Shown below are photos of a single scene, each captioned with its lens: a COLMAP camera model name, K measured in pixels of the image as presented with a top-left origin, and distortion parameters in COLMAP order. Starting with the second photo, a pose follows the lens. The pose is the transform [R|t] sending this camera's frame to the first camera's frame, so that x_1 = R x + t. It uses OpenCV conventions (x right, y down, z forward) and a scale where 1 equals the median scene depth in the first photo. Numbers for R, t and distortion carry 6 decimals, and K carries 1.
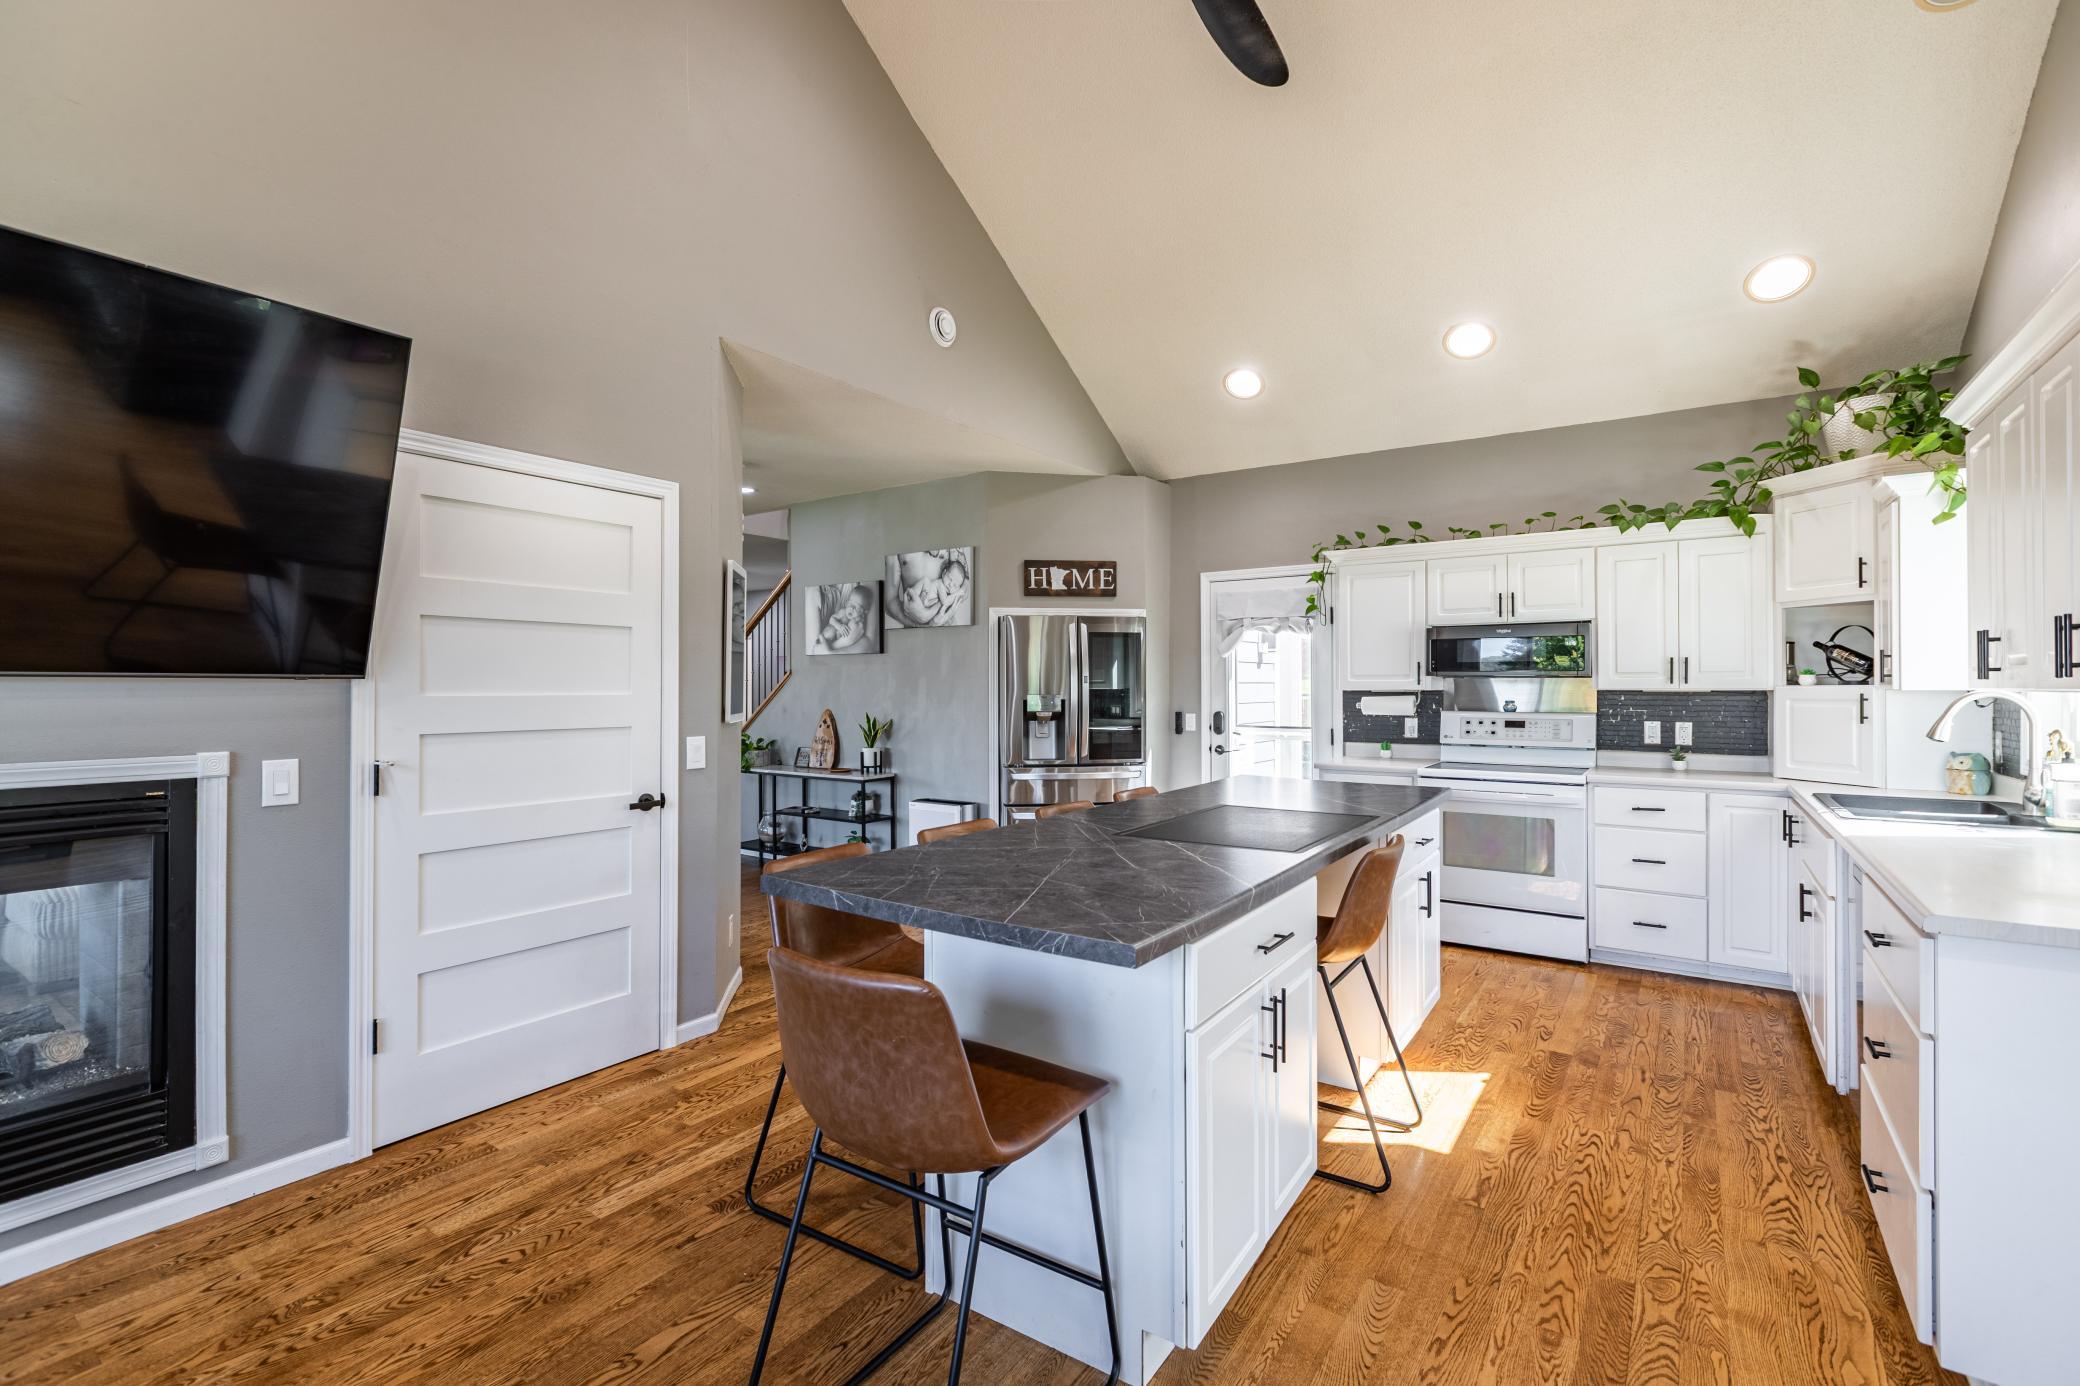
lens RADIAL K [[926.9, 0, 1034.5], [0, 926.9, 684.1], [0, 0, 1]] dist [-0.003616, 0.001263]
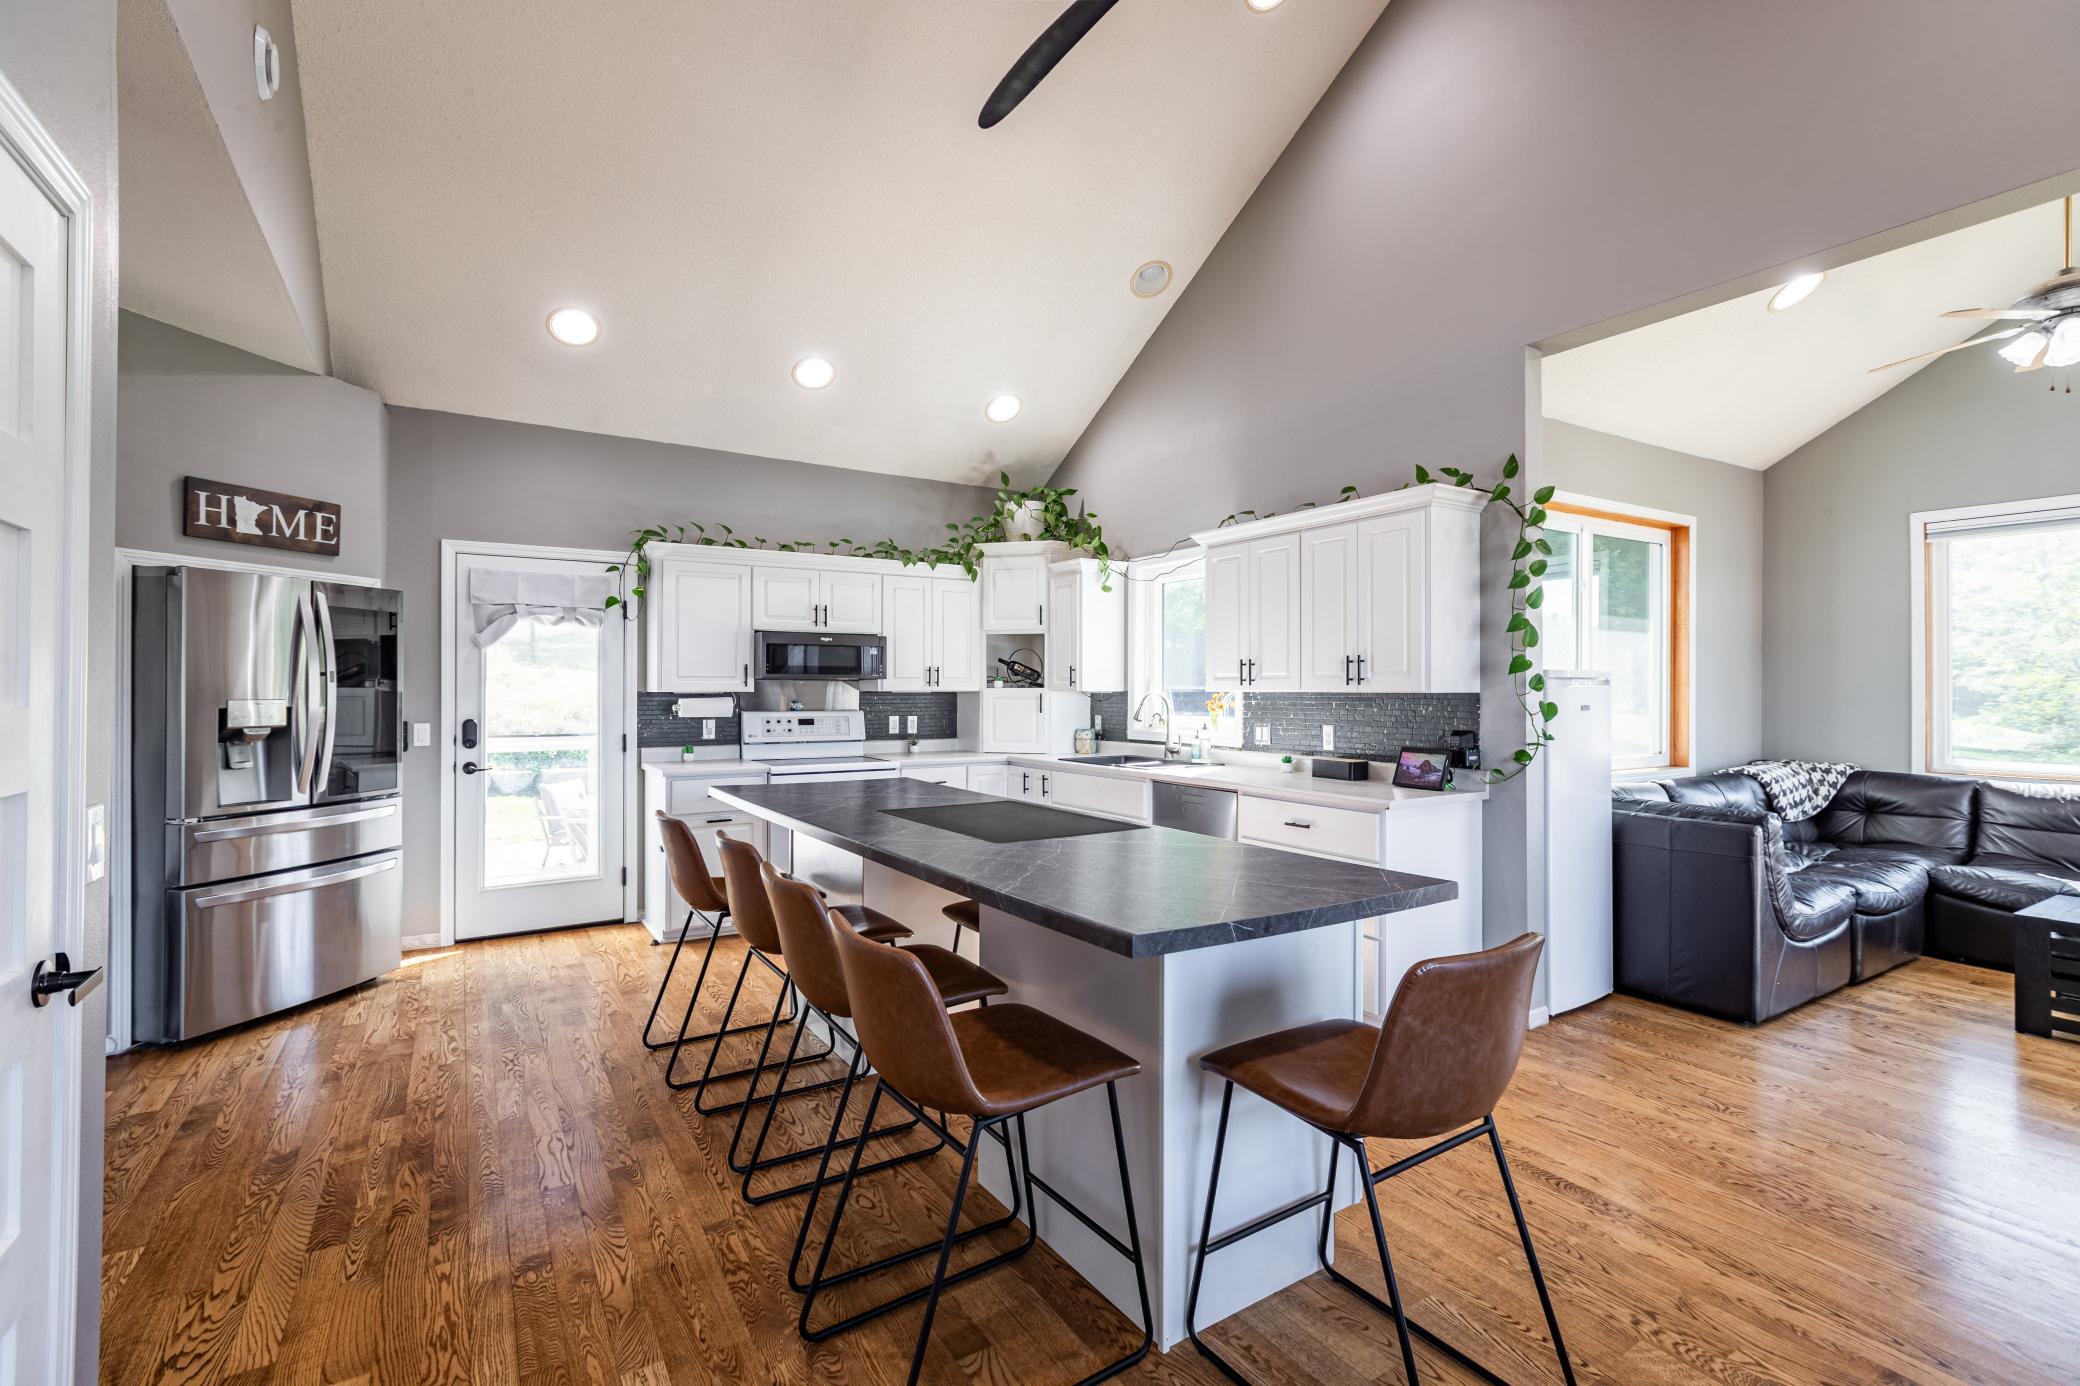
lens RADIAL K [[926.9, 0, 1033.2], [0, 926.9, 682.1], [0, 0, 1]] dist [-0.003616, 0.001263]
pose [[0.391837, 0.007477, 0.920004, -0.375868], [-0.004650, 0.999970, -0.006146, 0.000524], [-0.920023, -0.001870, 0.391860, 0.284179]]
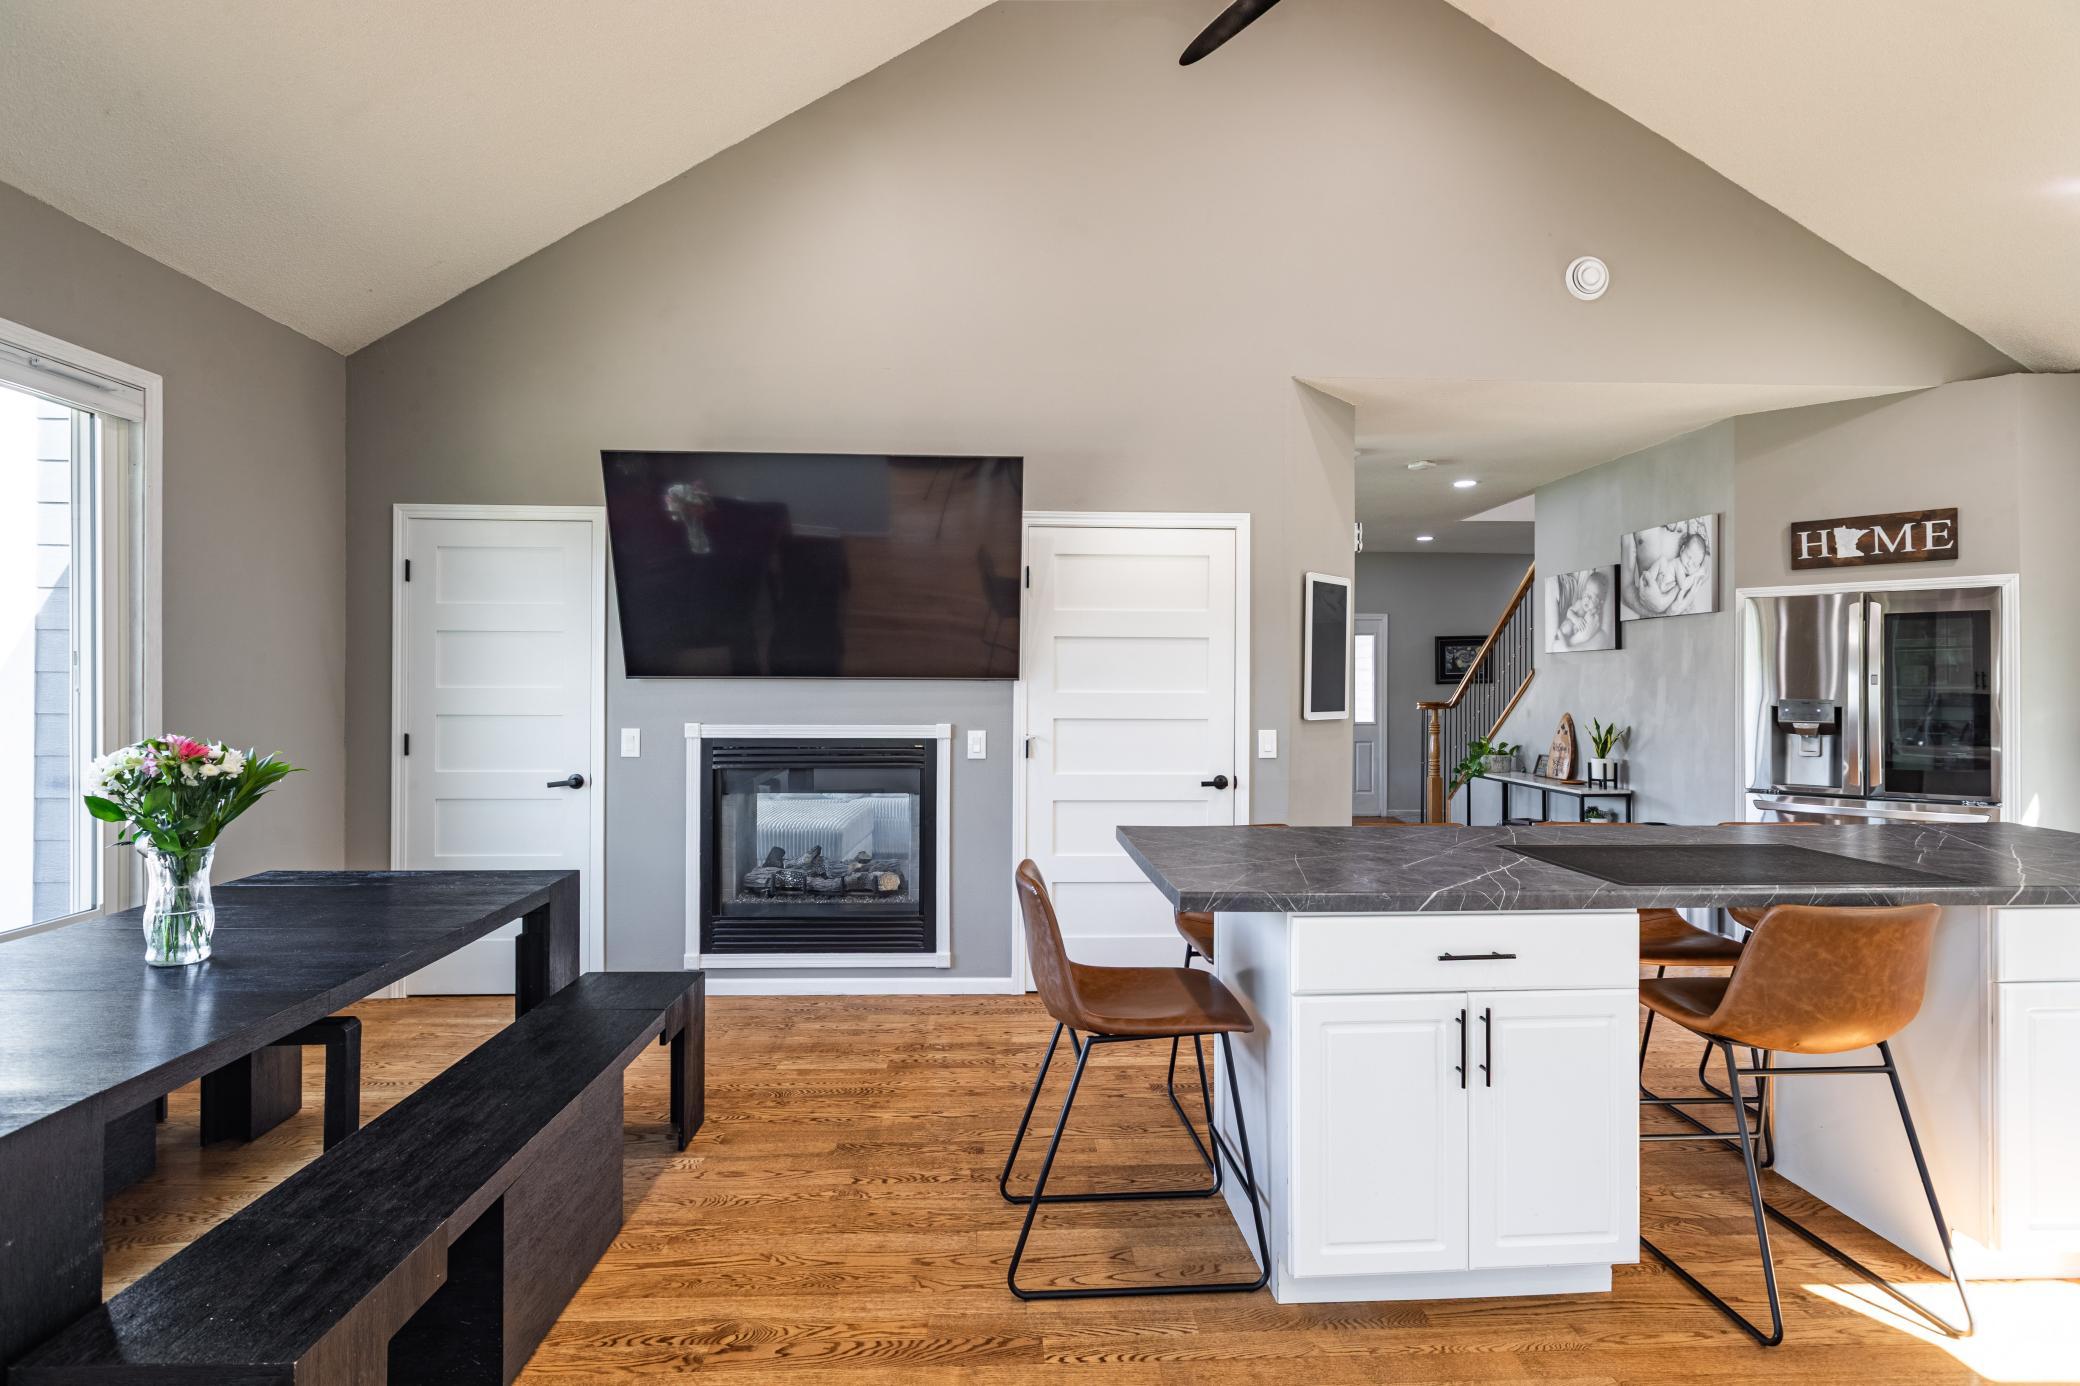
lens RADIAL K [[1015.6, 0, 1036.8], [0, 1015.6, 687.0], [0, 0, 1]] dist [-0.003369, 0.001623]
pose [[0.609850, 0.004651, -0.792503, 0.295887], [-0.002509, 0.999989, 0.003938, -0.000881], [0.792513, -0.000414, 0.609855, 0.000256]]
